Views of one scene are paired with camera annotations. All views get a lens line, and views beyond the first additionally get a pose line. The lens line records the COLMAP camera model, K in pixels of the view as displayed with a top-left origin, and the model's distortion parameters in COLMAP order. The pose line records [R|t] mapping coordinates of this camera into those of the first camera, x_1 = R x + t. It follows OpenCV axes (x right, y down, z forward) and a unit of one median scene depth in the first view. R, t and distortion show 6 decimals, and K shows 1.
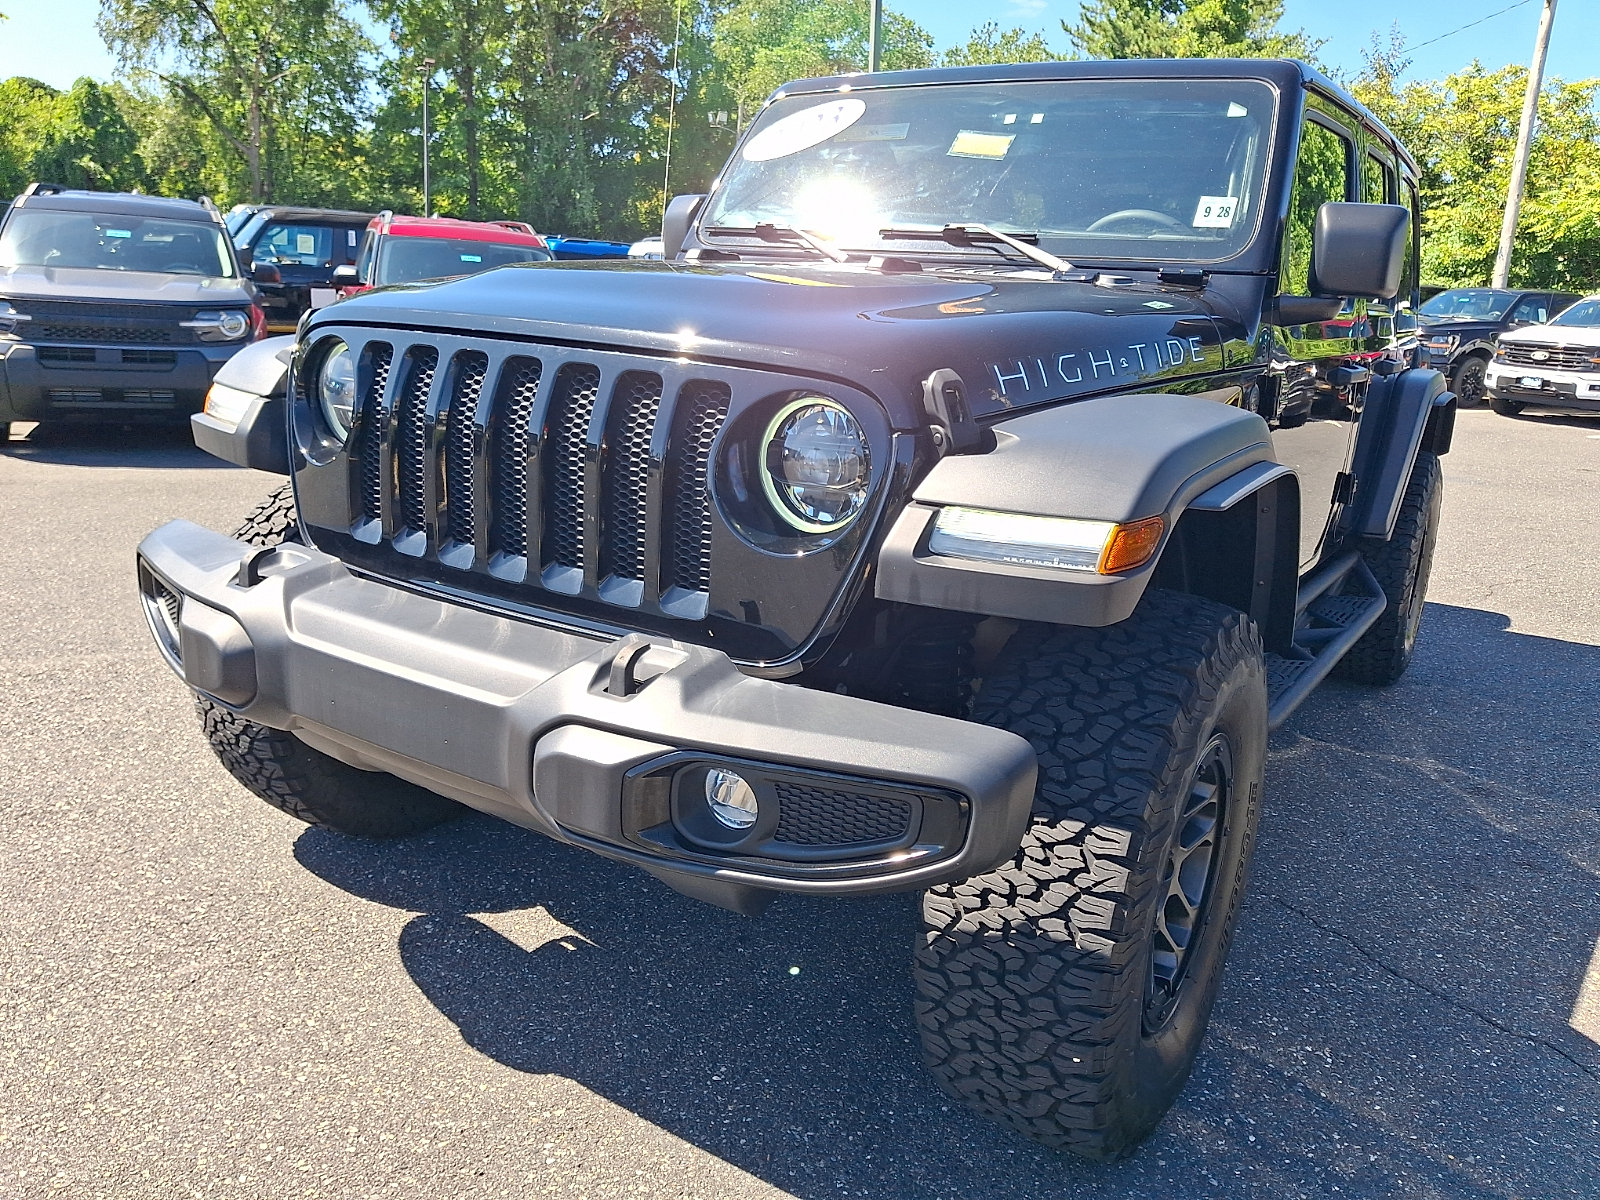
lens RADIAL K [[1215.6, 0, 802.9], [0, 1215.6, 597.0], [0, 0, 1]] dist [0.007792, -0.036951]
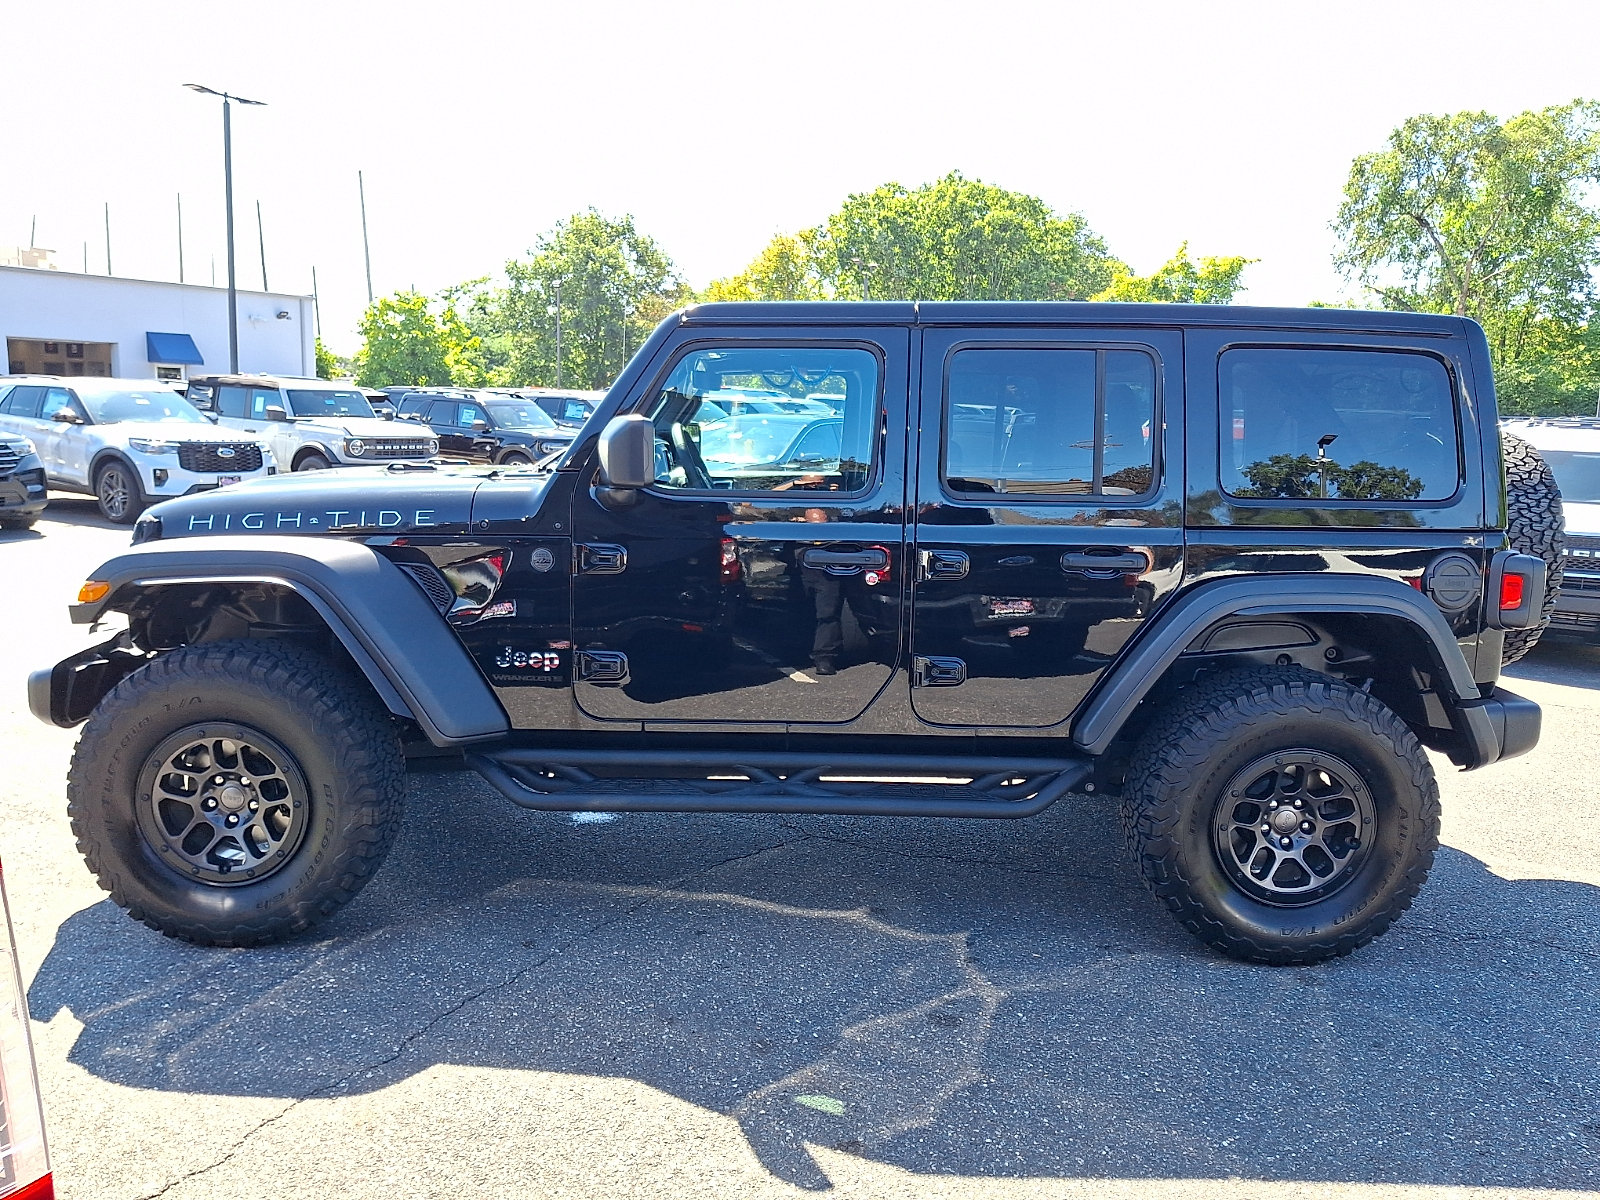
lens RADIAL K [[1187.2, 0, 797.6], [0, 1187.2, 592.7], [0, 0, 1]] dist [0.003011, -0.001906]
pose [[0.552664, 0.076765, -0.829861, 1.020891], [-0.203251, 0.978097, -0.044882, -0.074437], [0.808240, 0.193475, 0.556162, 0.304856]]
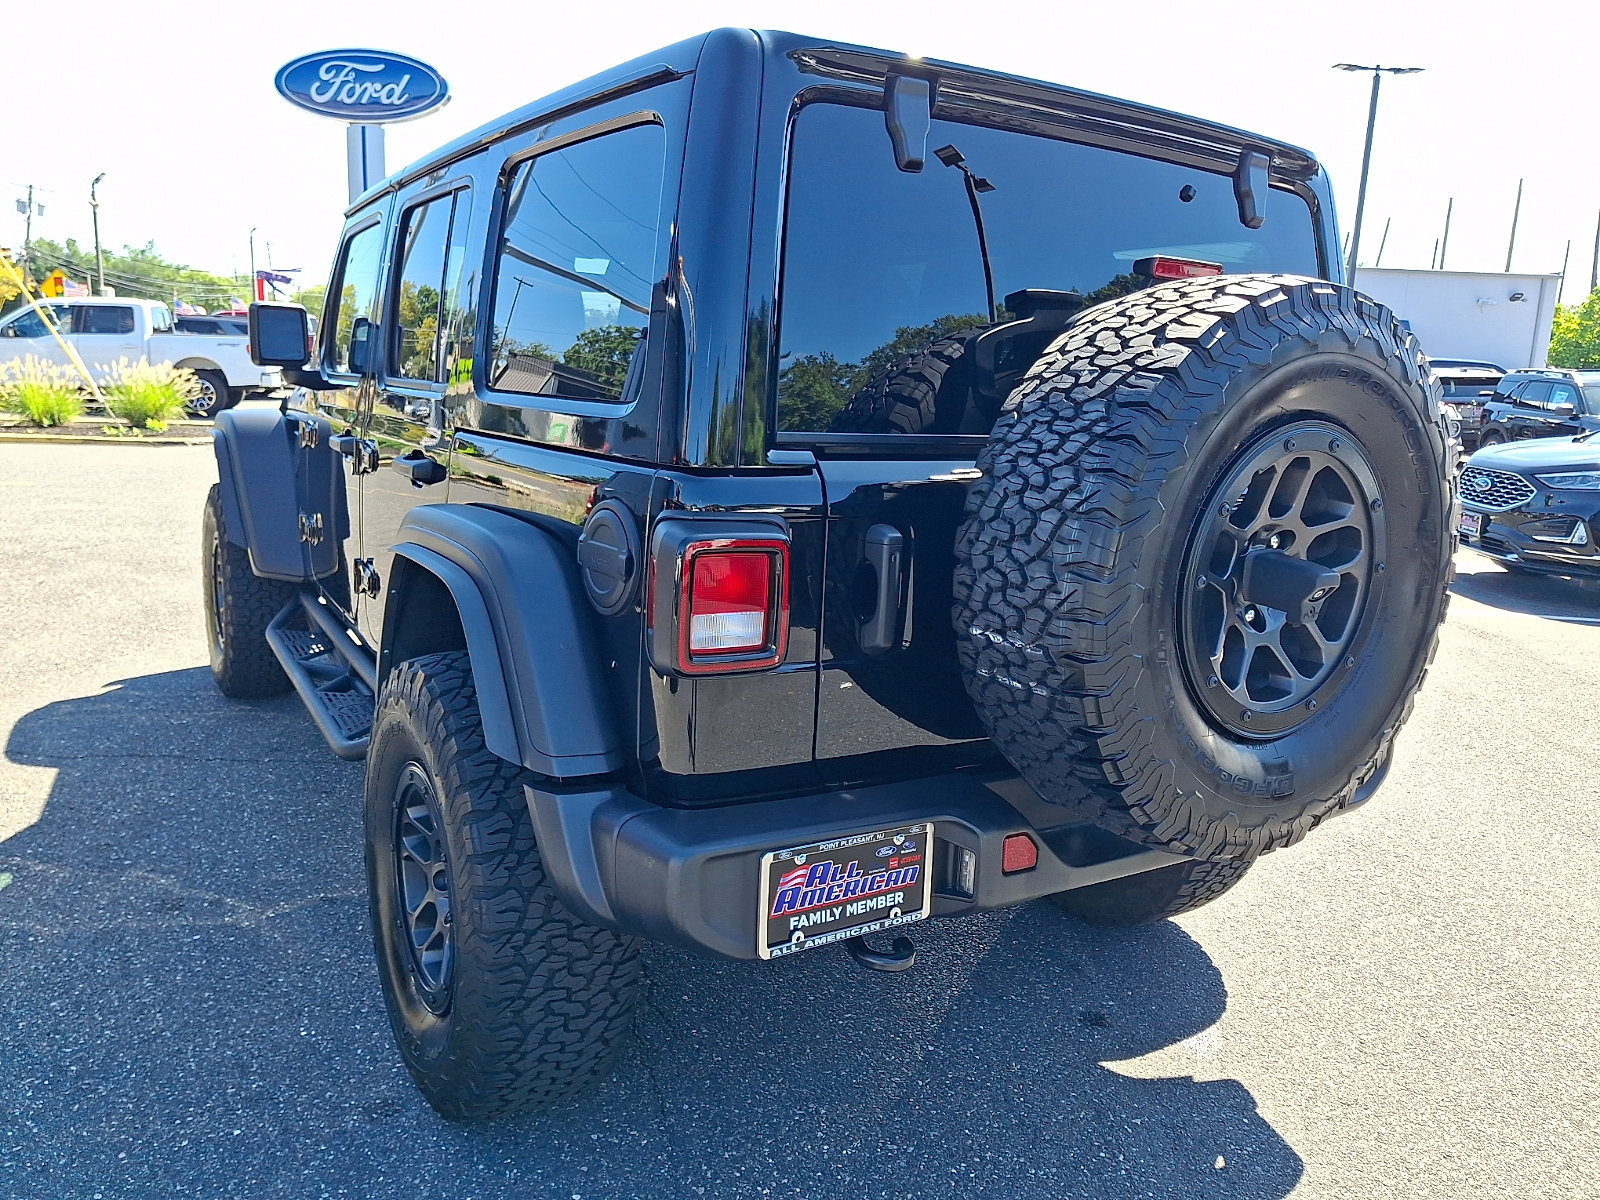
lens RADIAL K [[1148.1, 0, 793.8], [0, 1148.1, 593.4], [0, 0, 1]] dist [0.170745, -0.269373]
pose [[-0.432108, 0.094532, -0.896853, 0.944389], [-0.294143, 0.925331, 0.239253, -0.332217], [0.852504, 0.367186, -0.372037, 1.377785]]
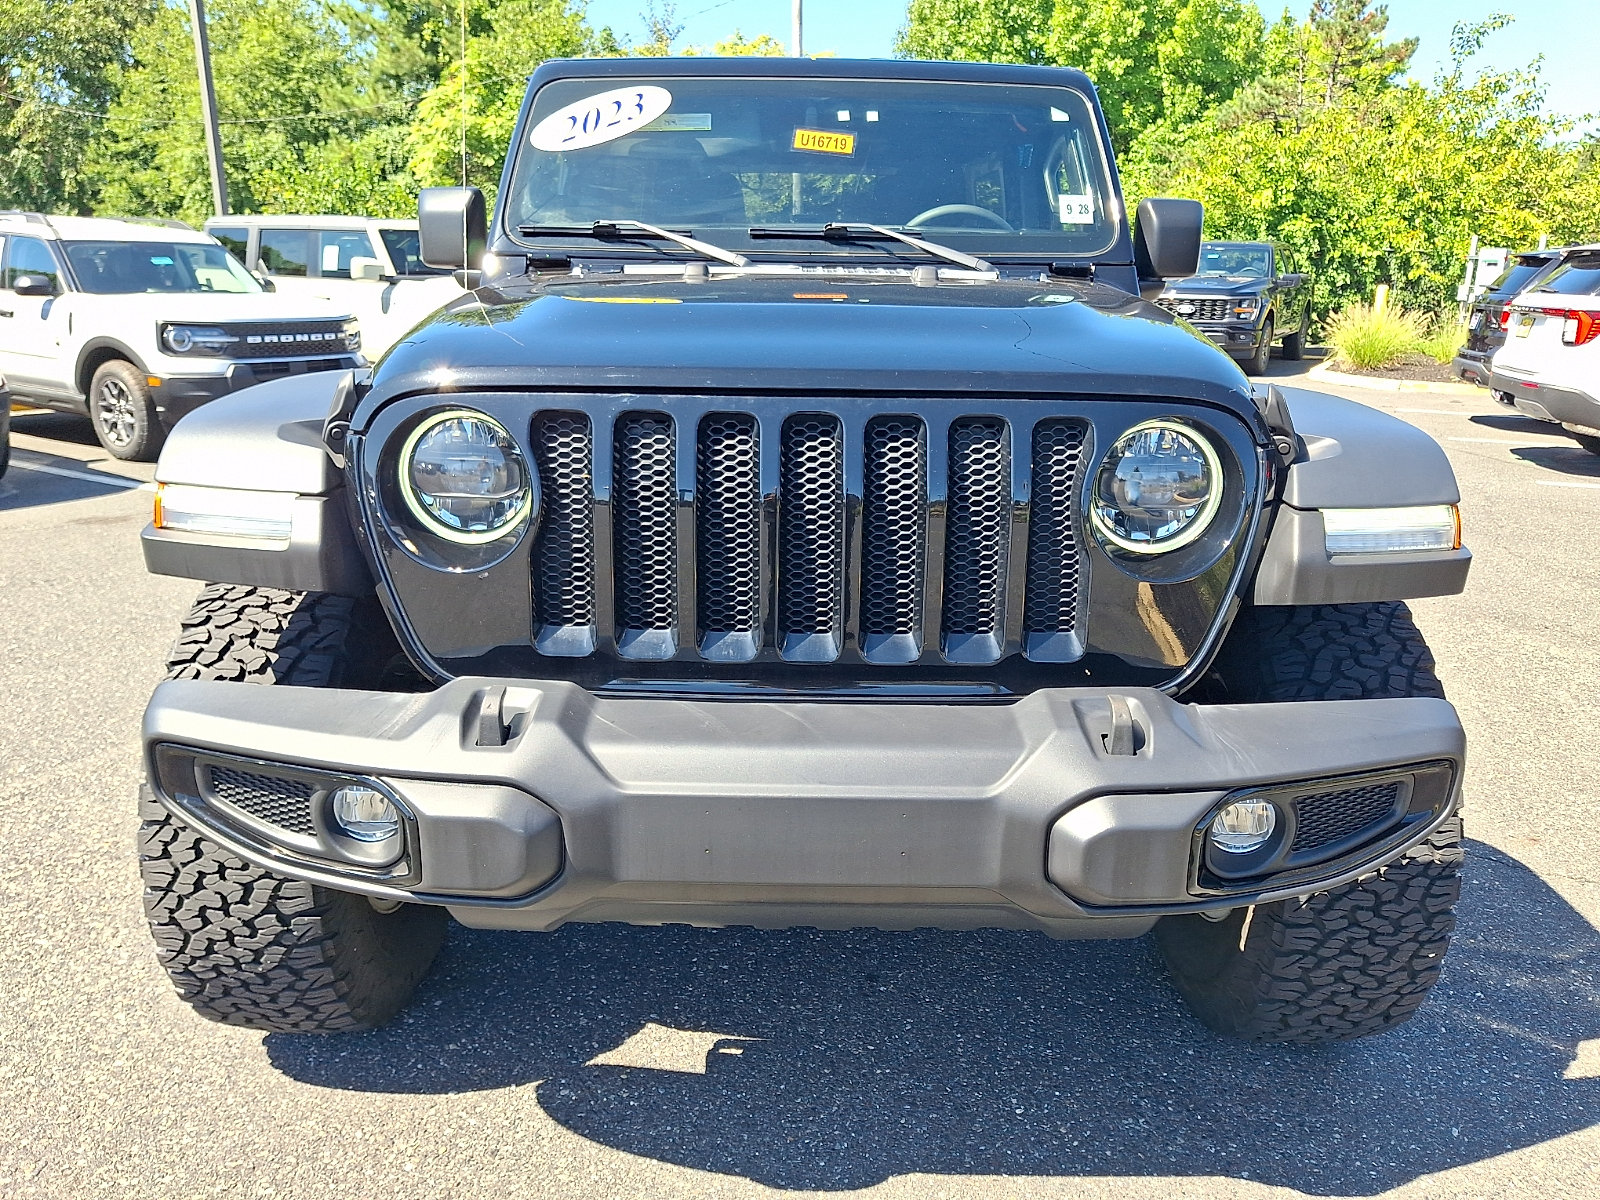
lens RADIAL K [[1221.9, 0, 800.0], [0, 1221.9, 600.0], [0, 0, 1]] dist [0.075041, -0.192357]
pose [[0.837587, -0.183176, 0.514679, -0.330661], [0.165565, 0.982917, 0.080384, -0.062700], [-0.520611, 0.017884, 0.853606, 0.113171]]
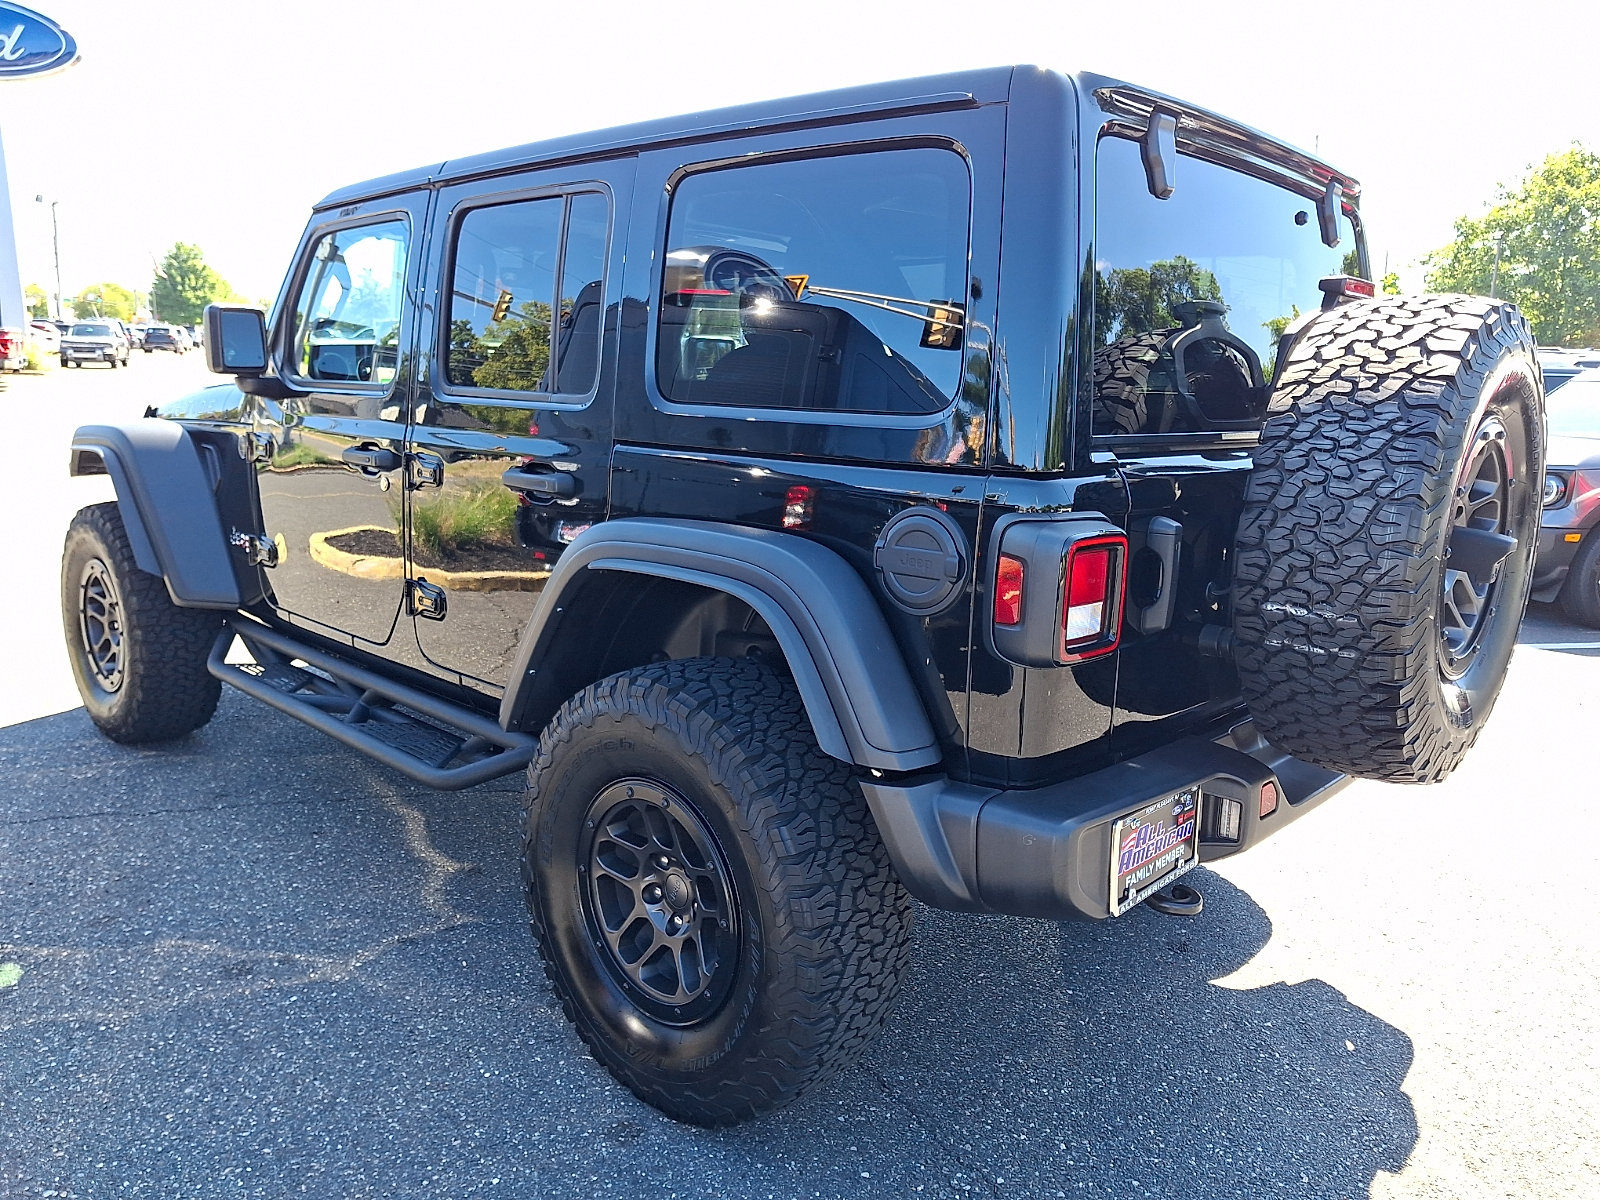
lens RADIAL K [[1176.0, 0, 800.0], [0, 1176.0, 600.0], [0, 0, 1]] dist [0.086428, -0.113683]
pose [[-0.172362, 0.126859, -0.976831, 1.051019], [-0.291719, 0.940613, 0.173629, -0.270718], [0.940846, 0.314887, -0.125118, 1.164383]]
